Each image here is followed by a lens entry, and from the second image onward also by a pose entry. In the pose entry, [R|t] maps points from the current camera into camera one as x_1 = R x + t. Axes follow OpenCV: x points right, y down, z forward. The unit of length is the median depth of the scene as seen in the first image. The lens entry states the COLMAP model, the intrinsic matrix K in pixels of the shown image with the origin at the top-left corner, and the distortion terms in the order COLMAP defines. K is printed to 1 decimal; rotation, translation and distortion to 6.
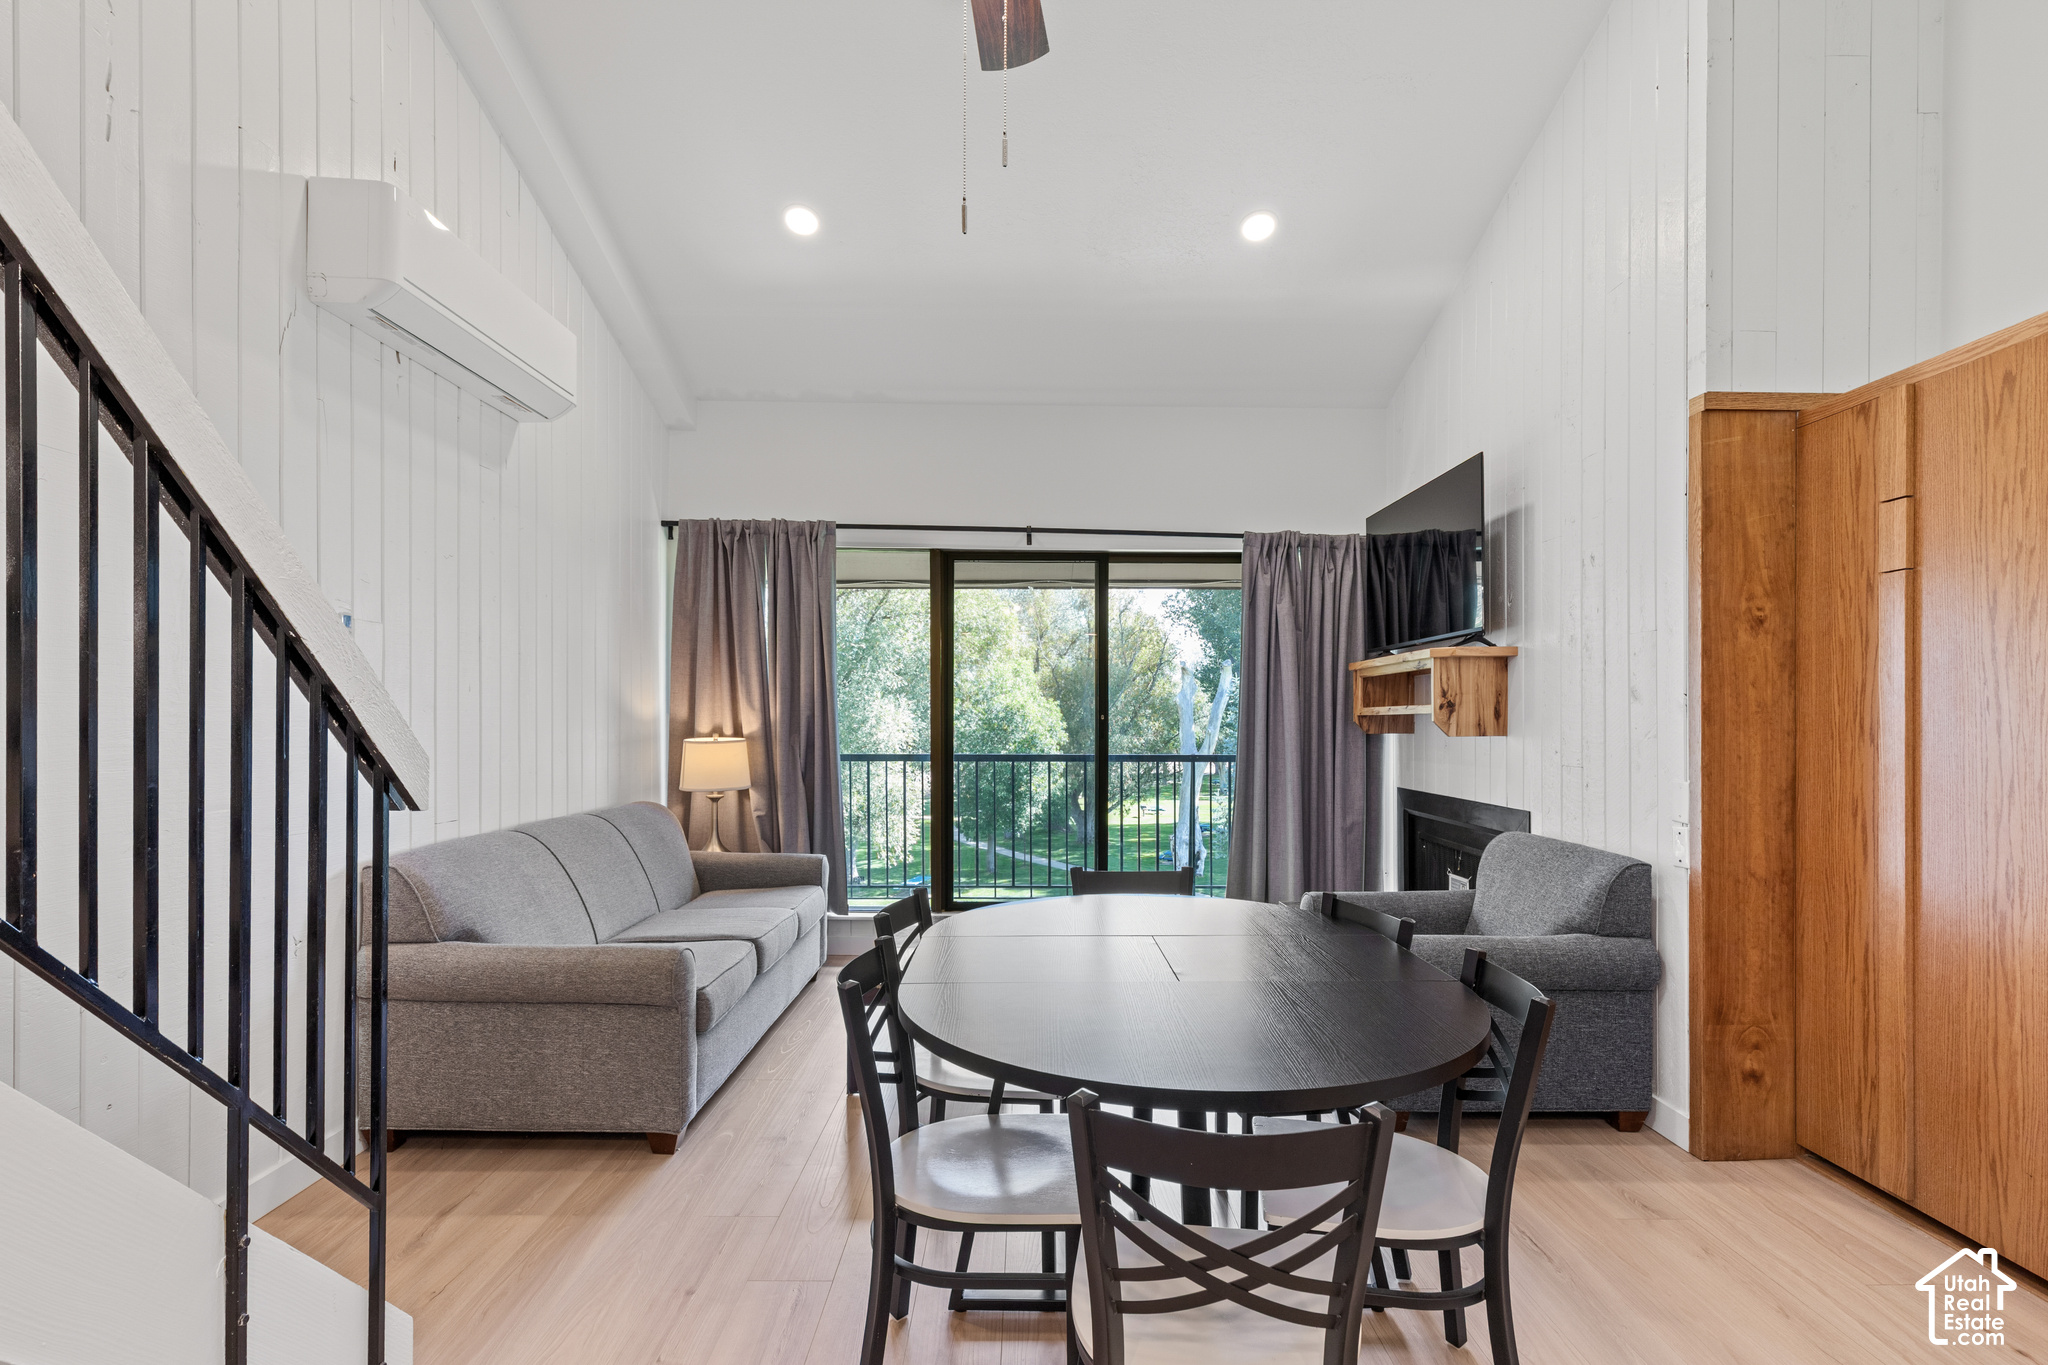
lens RADIAL K [[959.5, 0, 1030.9], [0, 959.5, 720.0], [0, 0, 1]] dist [0.010985, -0.000592]
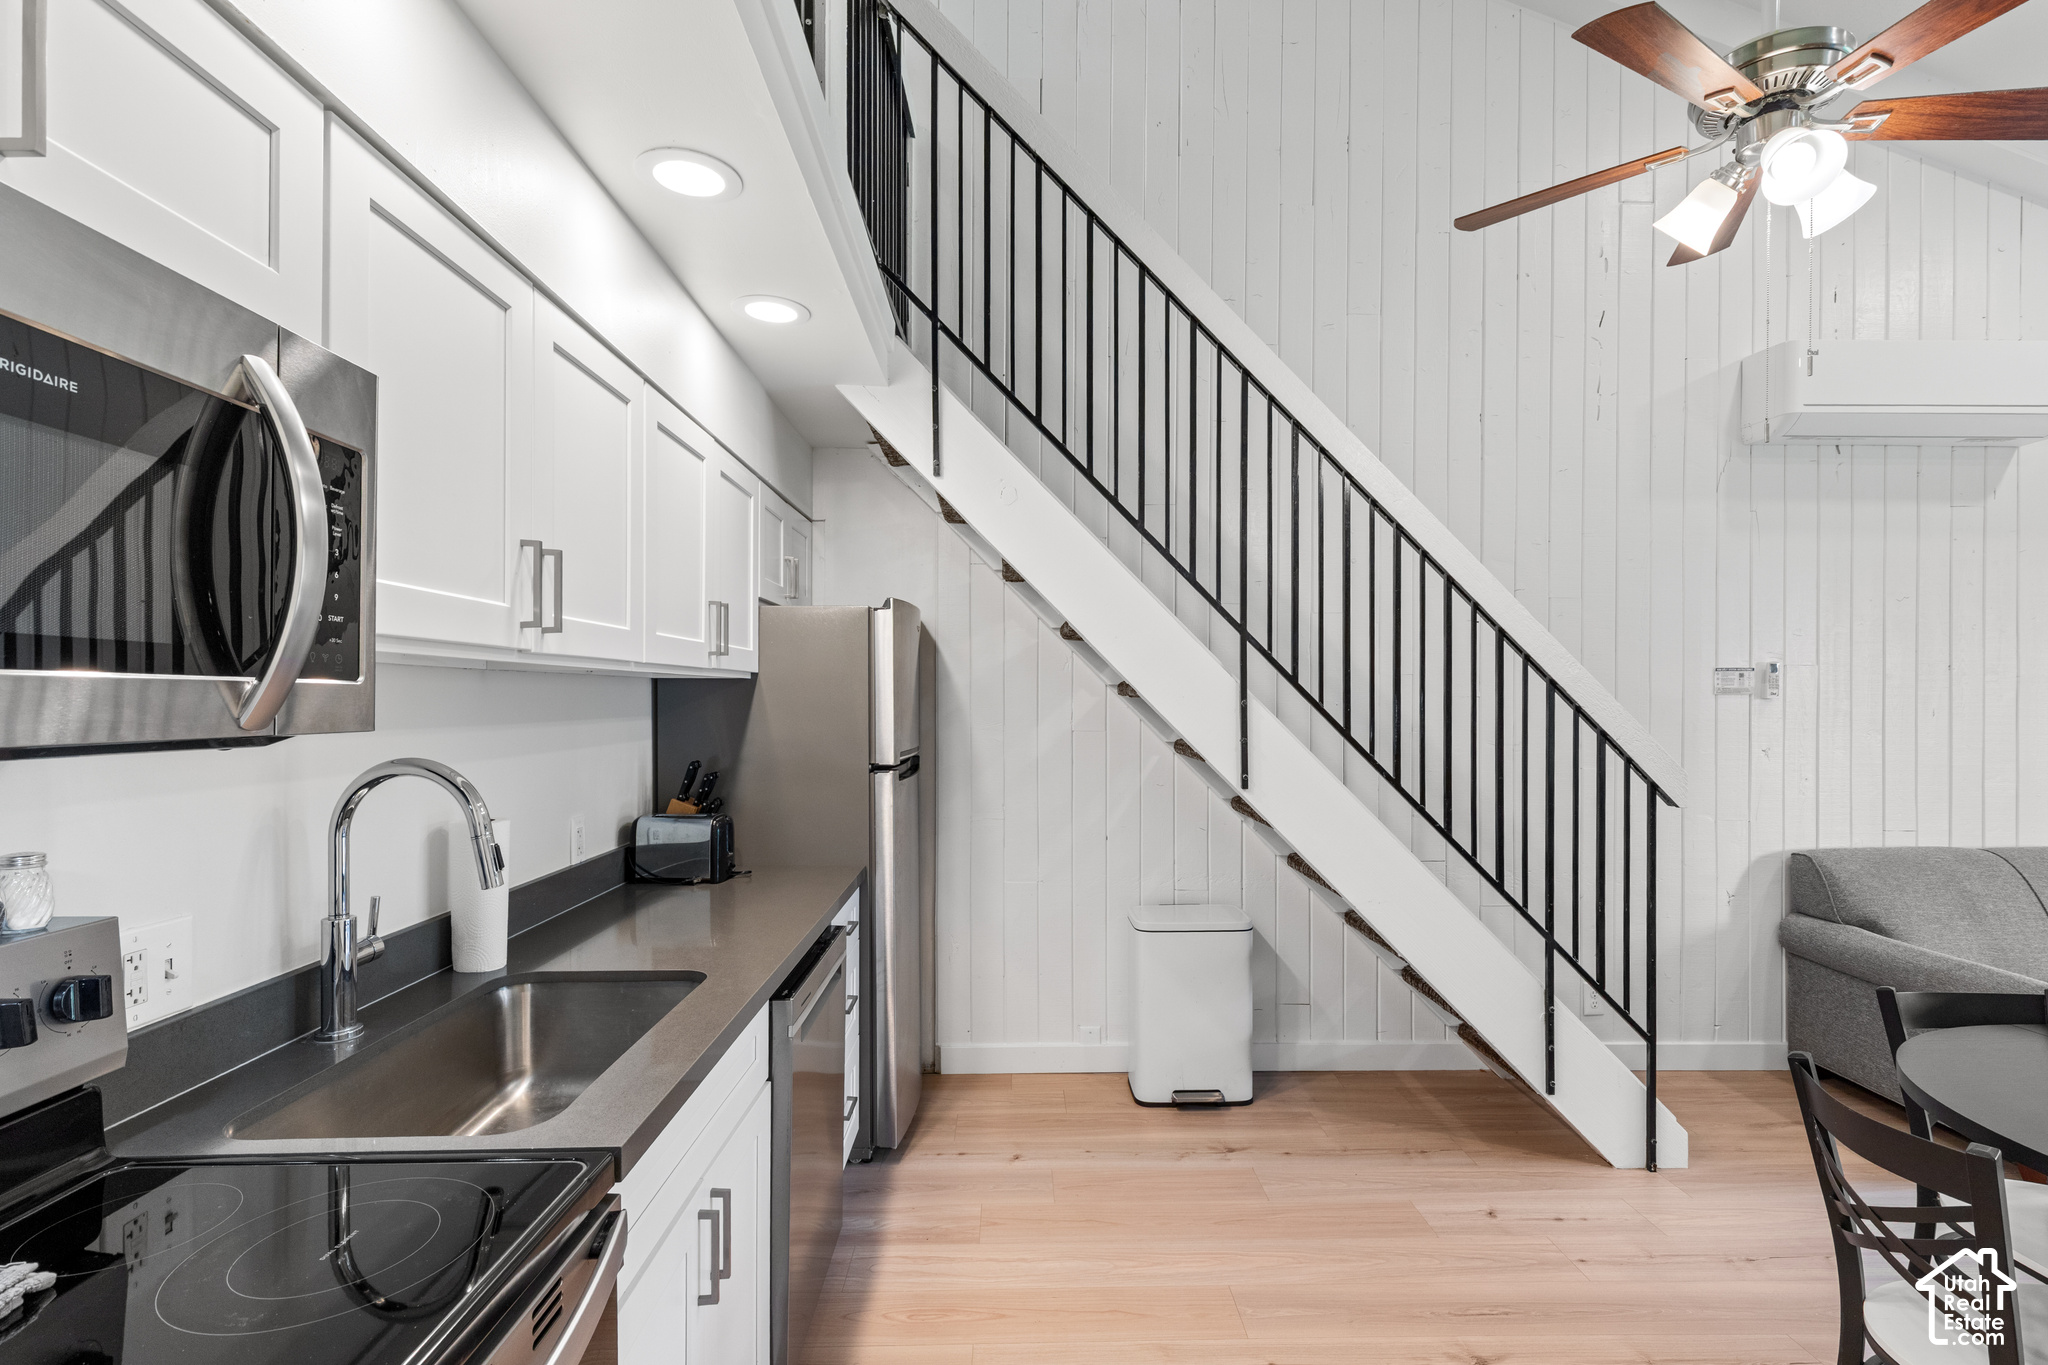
lens RADIAL K [[961.0, 0, 1029.8], [0, 961.0, 696.9], [0, 0, 1]] dist [0.004492, 0.000065]
pose [[0.013500, -0.004204, -0.999900, 0.436756], [-0.006910, 0.999967, -0.004297, -0.034216], [0.999885, 0.006967, 0.013471, -0.041320]]
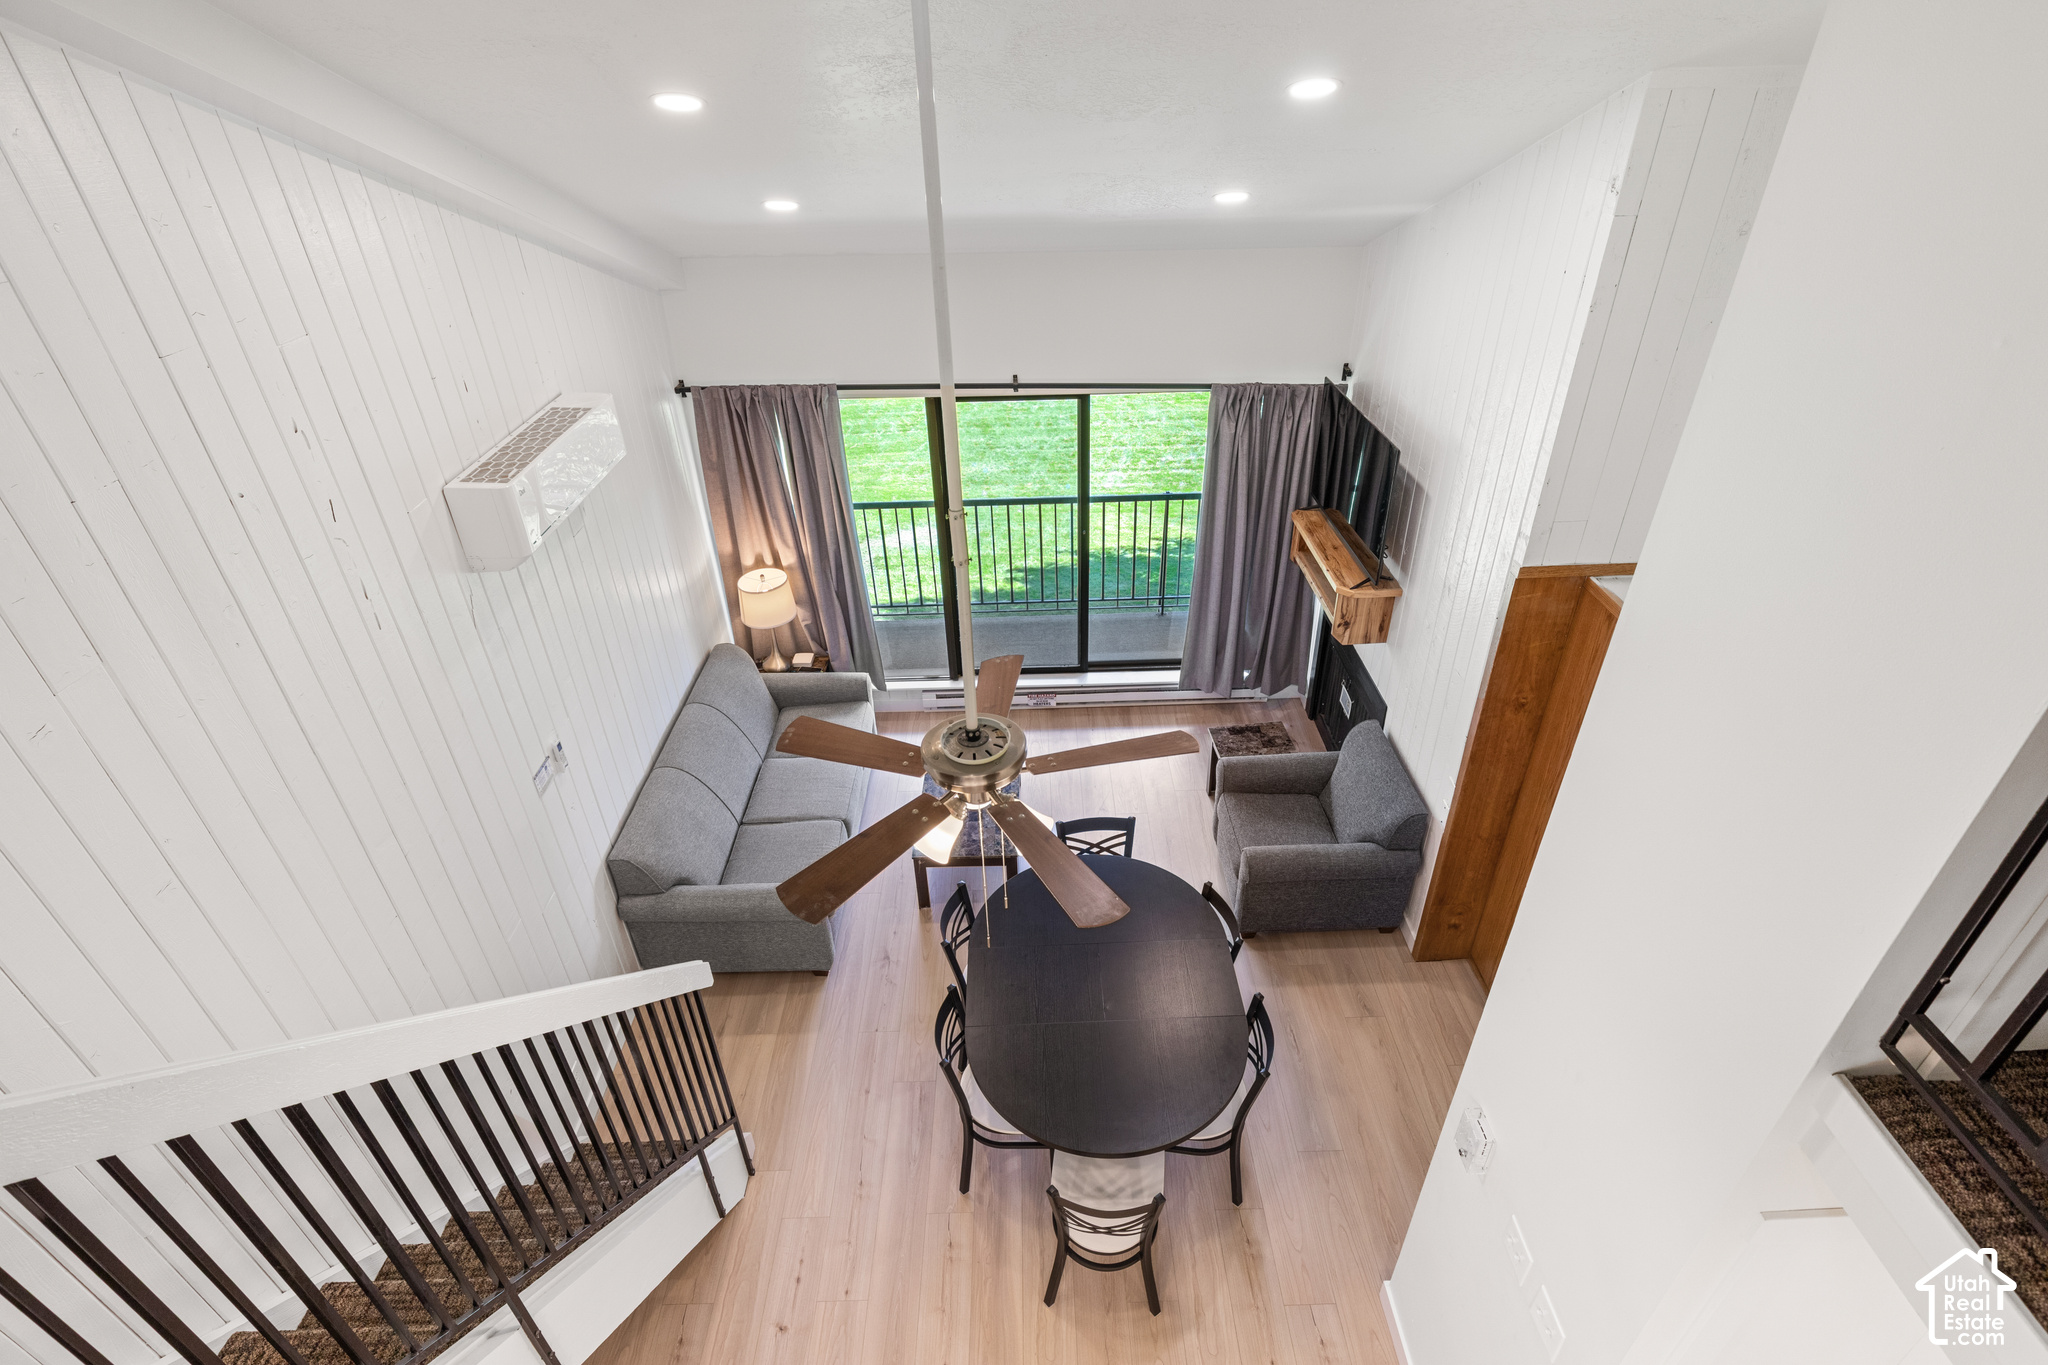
lens RADIAL K [[1004.5, 0, 1039.6], [0, 1004.5, 682.1], [0, 0, 1]] dist [0.003259, 0.000376]
pose [[0.999561, -0.029598, 0.001233, 0.018474], [0.024151, 0.838288, 0.544693, -0.701557], [-0.017155, -0.544424, 0.838634, -0.173335]]
